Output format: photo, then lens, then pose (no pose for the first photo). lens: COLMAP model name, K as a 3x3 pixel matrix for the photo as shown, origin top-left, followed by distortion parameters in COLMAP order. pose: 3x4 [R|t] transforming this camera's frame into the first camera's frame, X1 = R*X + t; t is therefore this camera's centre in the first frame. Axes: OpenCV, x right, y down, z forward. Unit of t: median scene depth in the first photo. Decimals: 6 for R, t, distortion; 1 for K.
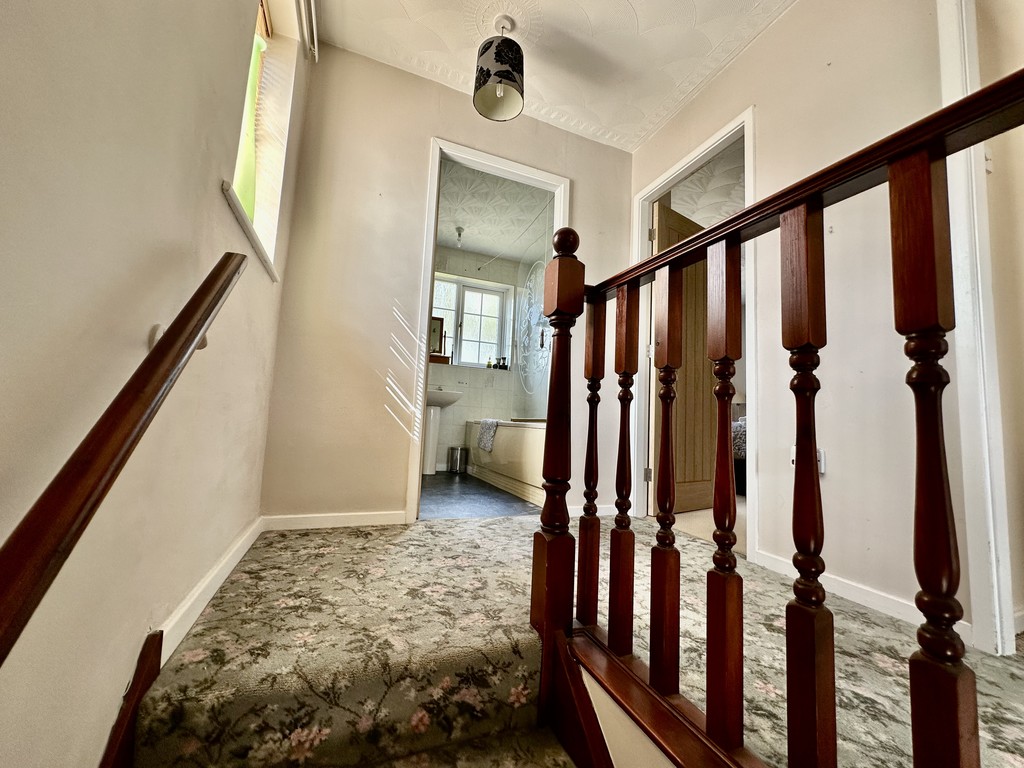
lens RADIAL K [[409.0, 0, 510.2], [0, 409.0, 382.0], [0, 0, 1]] dist [-0.001583, 0.000173]
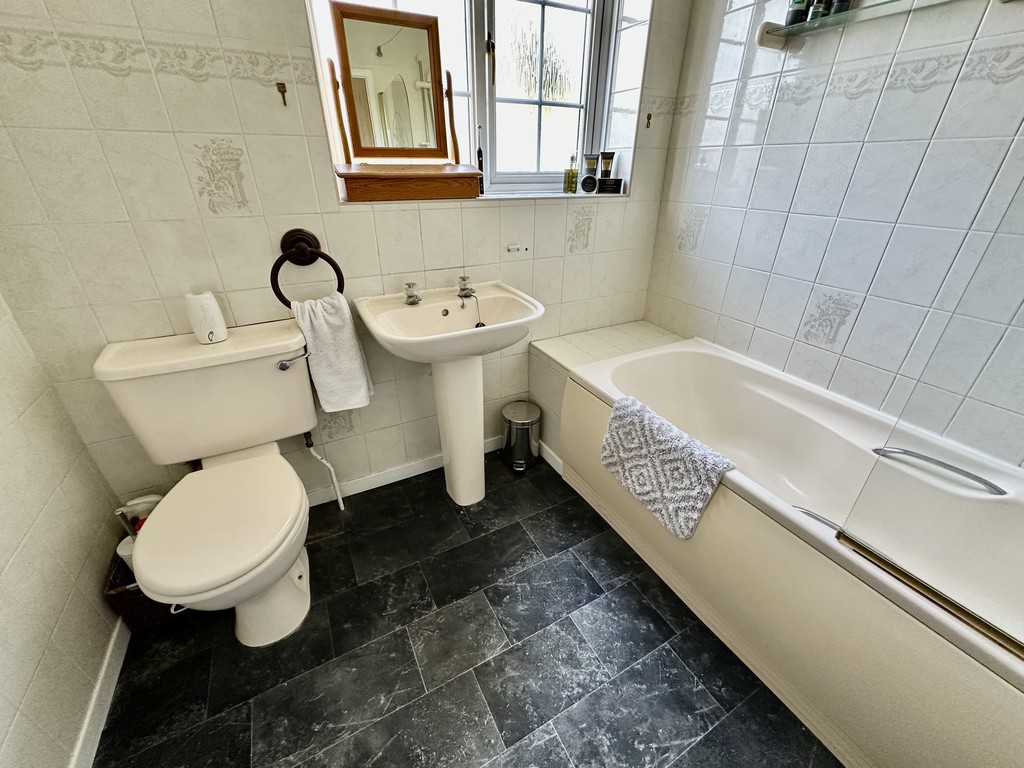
lens RADIAL K [[409.0, 0, 510.2], [0, 409.0, 382.0], [0, 0, 1]] dist [-0.001583, 0.000173]
pose [[0.993129, -0.090116, 0.074658, -0.150189], [0.033700, 0.831176, 0.554987, -0.096808], [-0.112068, -0.548657, 0.828502, 0.591792]]
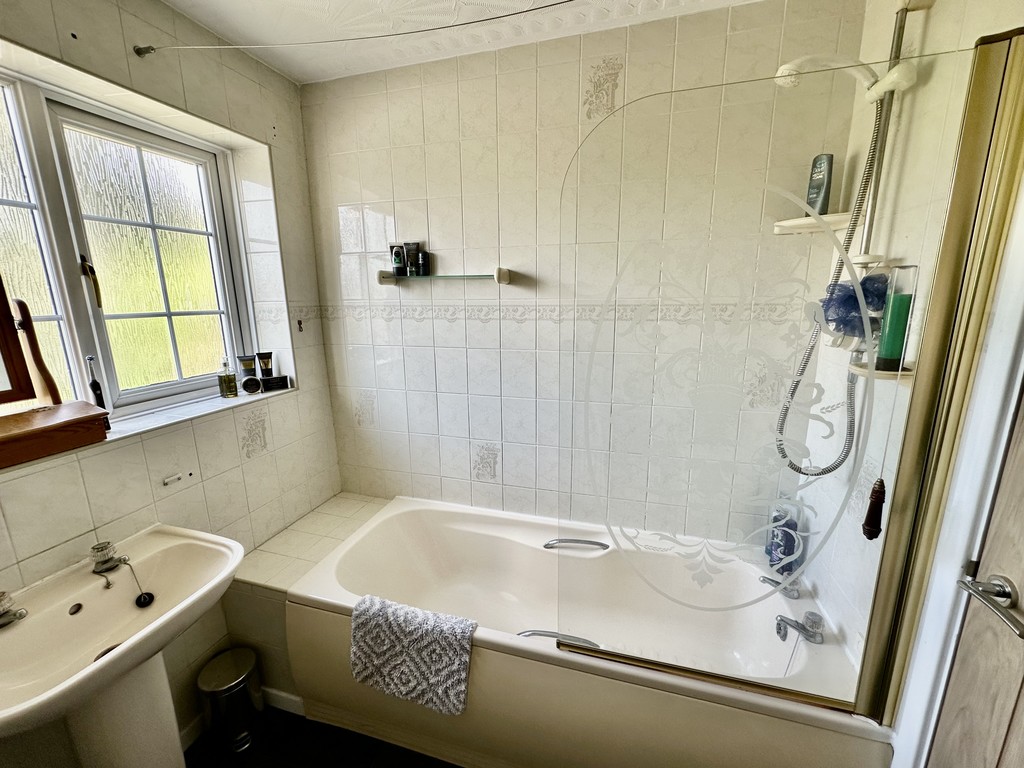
lens RADIAL K [[409.0, 0, 510.2], [0, 409.0, 382.0], [0, 0, 1]] dist [-0.001583, 0.000173]
pose [[0.614956, -0.217106, 0.758086, -0.167429], [-0.035509, 0.952754, 0.301661, -0.157563], [-0.787762, -0.212427, 0.578192, 0.602418]]
